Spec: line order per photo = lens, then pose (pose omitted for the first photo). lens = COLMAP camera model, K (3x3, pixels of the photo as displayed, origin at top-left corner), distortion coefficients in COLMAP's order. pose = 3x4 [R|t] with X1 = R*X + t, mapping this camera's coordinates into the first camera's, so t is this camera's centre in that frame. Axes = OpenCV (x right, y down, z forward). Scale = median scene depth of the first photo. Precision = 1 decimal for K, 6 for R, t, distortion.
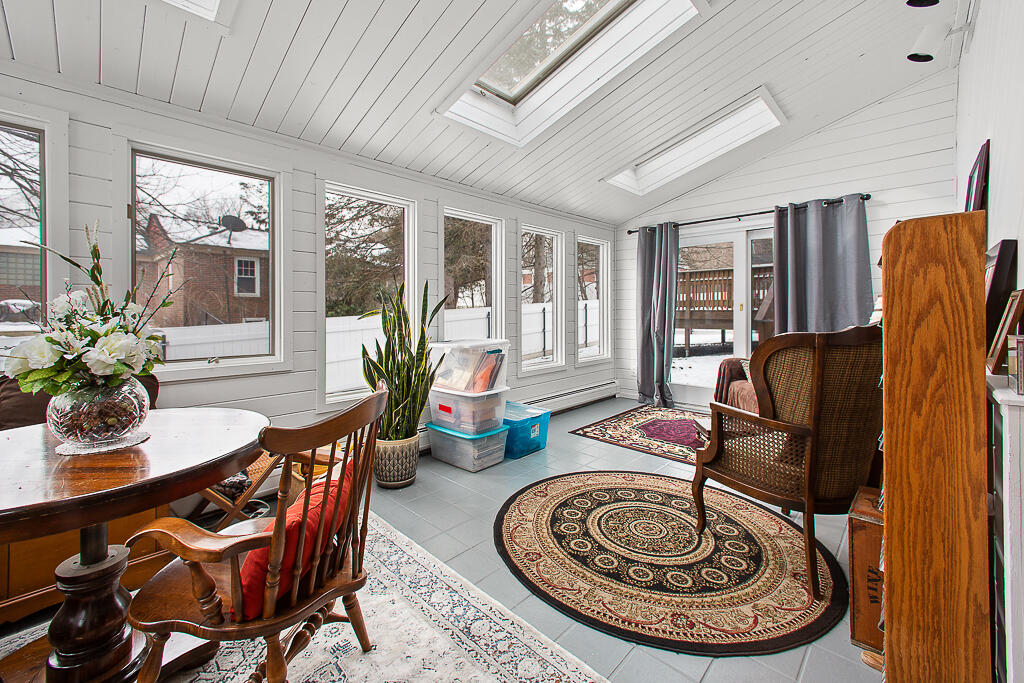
lens RADIAL K [[416.0, 0, 508.9], [0, 416.0, 314.6], [0, 0, 1]] dist [0.000343, 0.000046]
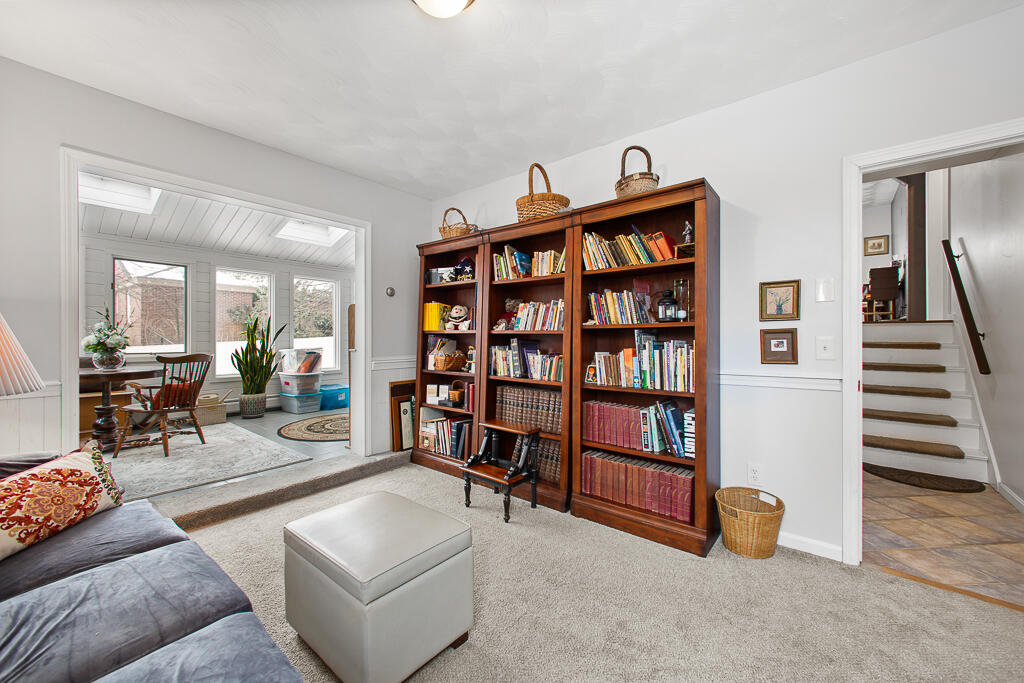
lens RADIAL K [[393.3, 0, 512.0], [0, 393.3, 341.5], [0, 0, 1]] dist [0.000400, -0.000002]
pose [[0.995886, 0.001983, 0.090595, 0.851130], [-0.001800, 0.999996, -0.002094, 0.042820], [-0.090599, 0.001922, 0.995886, -1.065221]]
